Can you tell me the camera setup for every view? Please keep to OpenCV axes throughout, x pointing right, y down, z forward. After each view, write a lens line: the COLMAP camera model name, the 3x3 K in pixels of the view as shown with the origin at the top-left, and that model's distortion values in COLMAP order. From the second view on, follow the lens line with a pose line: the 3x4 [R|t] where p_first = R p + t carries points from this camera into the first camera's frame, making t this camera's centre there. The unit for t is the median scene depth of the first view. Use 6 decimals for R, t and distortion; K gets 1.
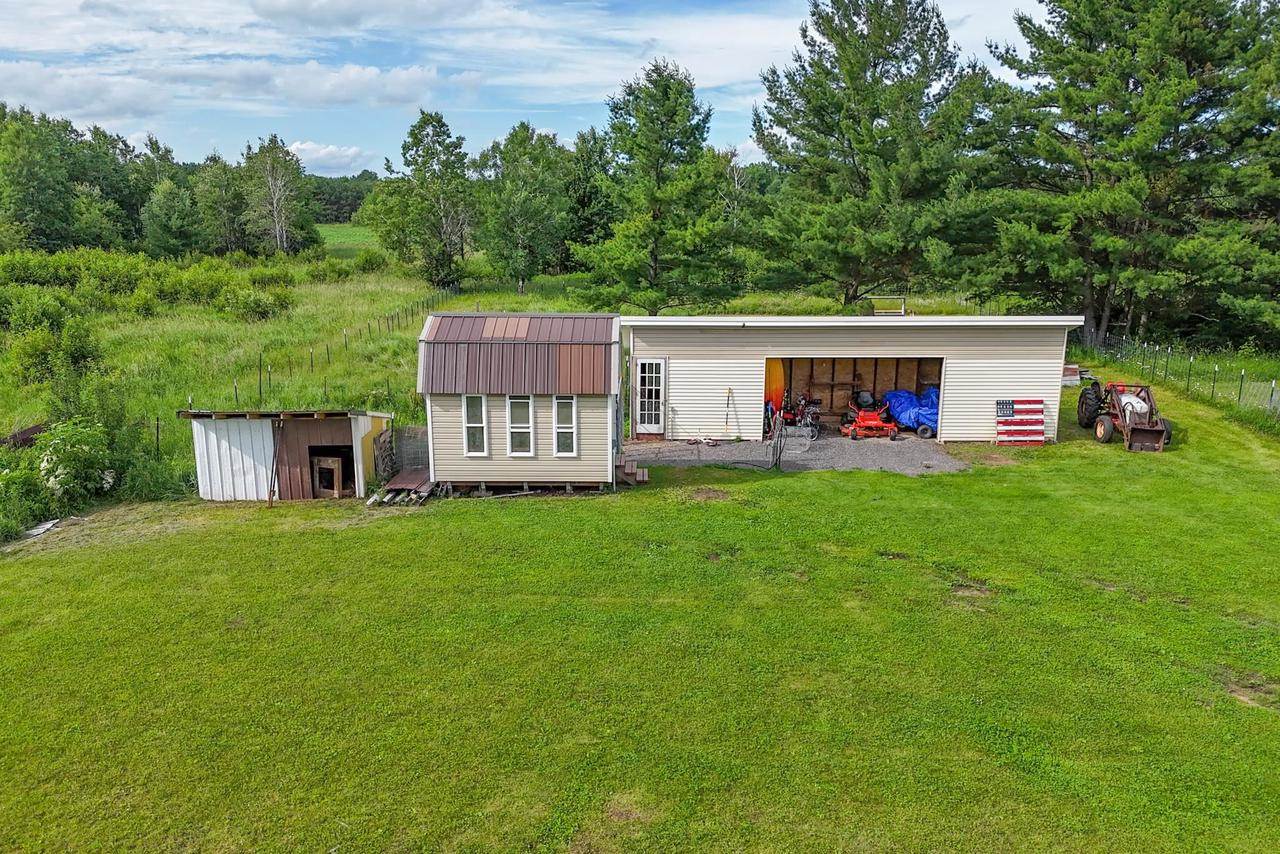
lens RADIAL K [[958.8, 0, 650.3], [0, 958.8, 426.1], [0, 0, 1]] dist [0.057895, -0.056123]
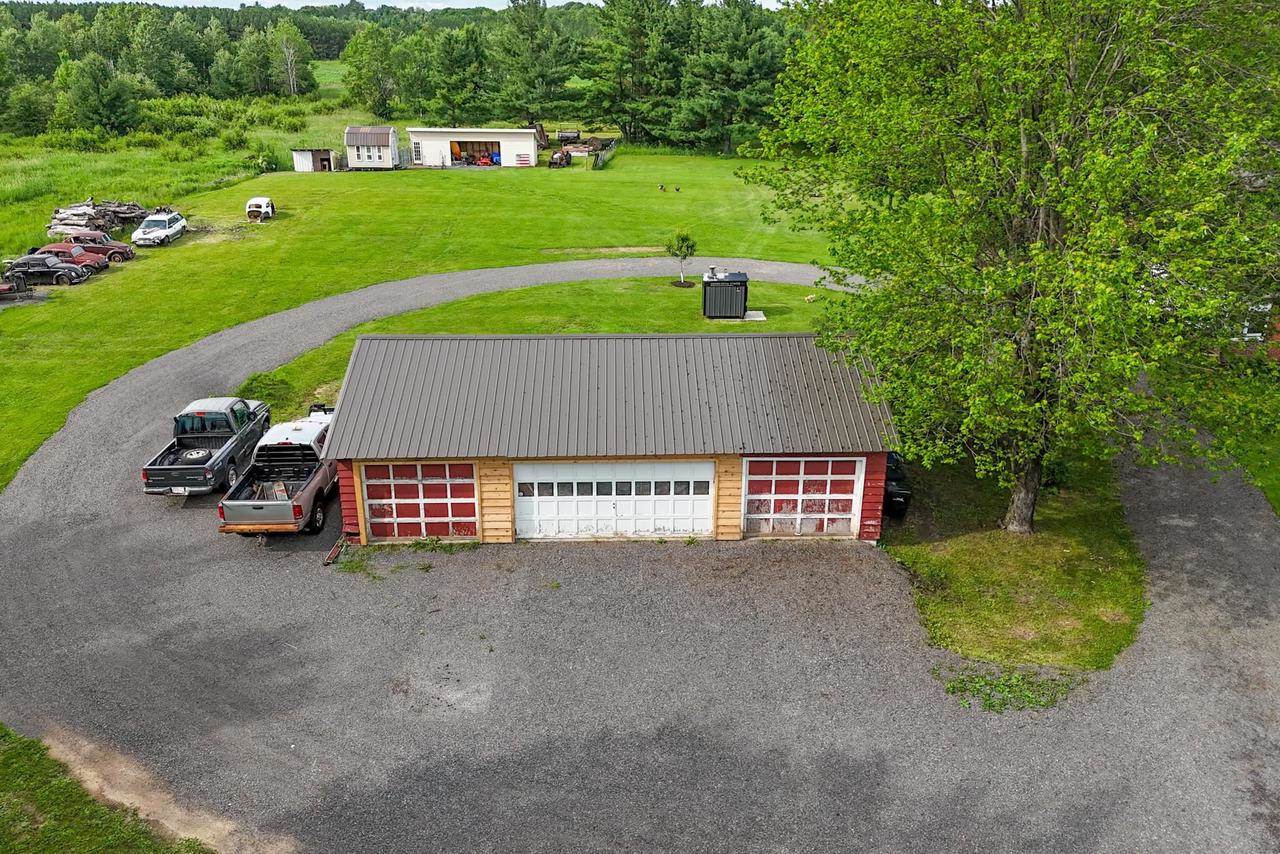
lens RADIAL K [[958.8, 0, 644.5], [0, 958.8, 371.8], [0, 0, 1]] dist [0.057895, -0.056123]
pose [[0.999965, 0.003367, -0.007709, 0.815781], [-0.002421, 0.992814, 0.119640, 0.323353], [0.008056, -0.119617, 0.992787, -2.444203]]
